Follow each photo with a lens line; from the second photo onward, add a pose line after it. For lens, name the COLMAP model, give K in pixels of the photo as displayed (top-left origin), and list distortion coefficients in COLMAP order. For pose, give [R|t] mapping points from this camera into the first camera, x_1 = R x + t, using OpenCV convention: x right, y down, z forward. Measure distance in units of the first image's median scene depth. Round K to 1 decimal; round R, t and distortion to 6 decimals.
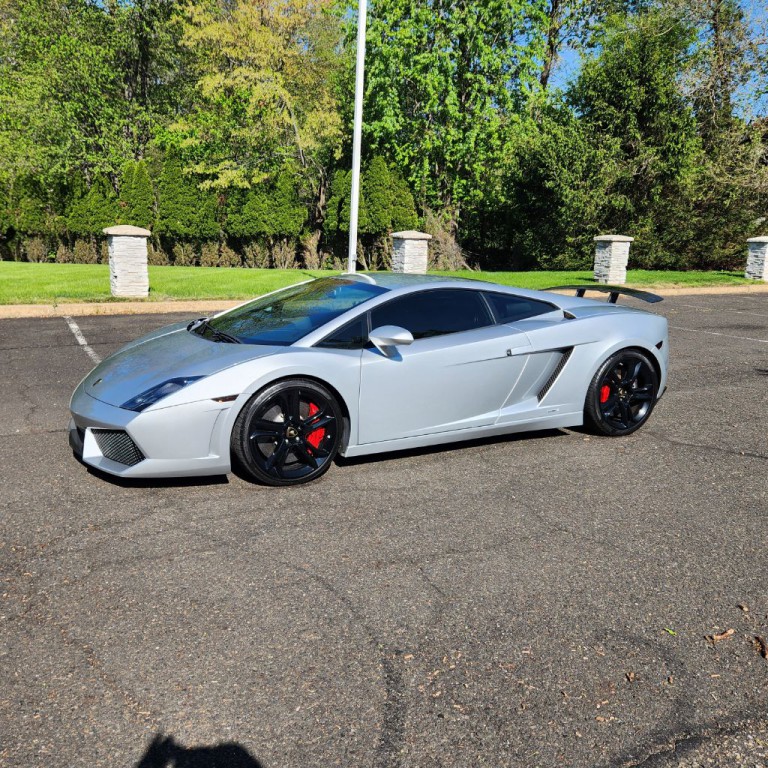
lens RADIAL K [[745.5, 0, 384.0], [0, 745.5, 384.0], [0, 0, 1]] dist [0.089796, -0.087076]
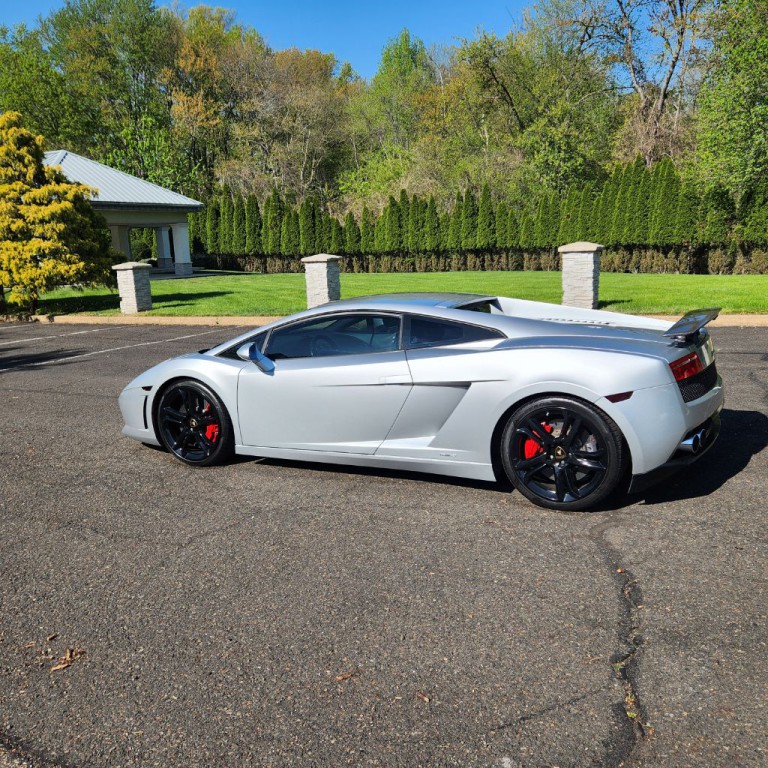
lens RADIAL K [[747.9, 0, 389.2], [0, 747.9, 389.5], [0, 0, 1]] dist [0.105447, -0.117485]
pose [[0.562797, 0.107410, -0.819587, 0.193631], [-0.111695, 0.992310, 0.053347, -0.016878], [0.819014, 0.061520, 0.570466, 0.099172]]
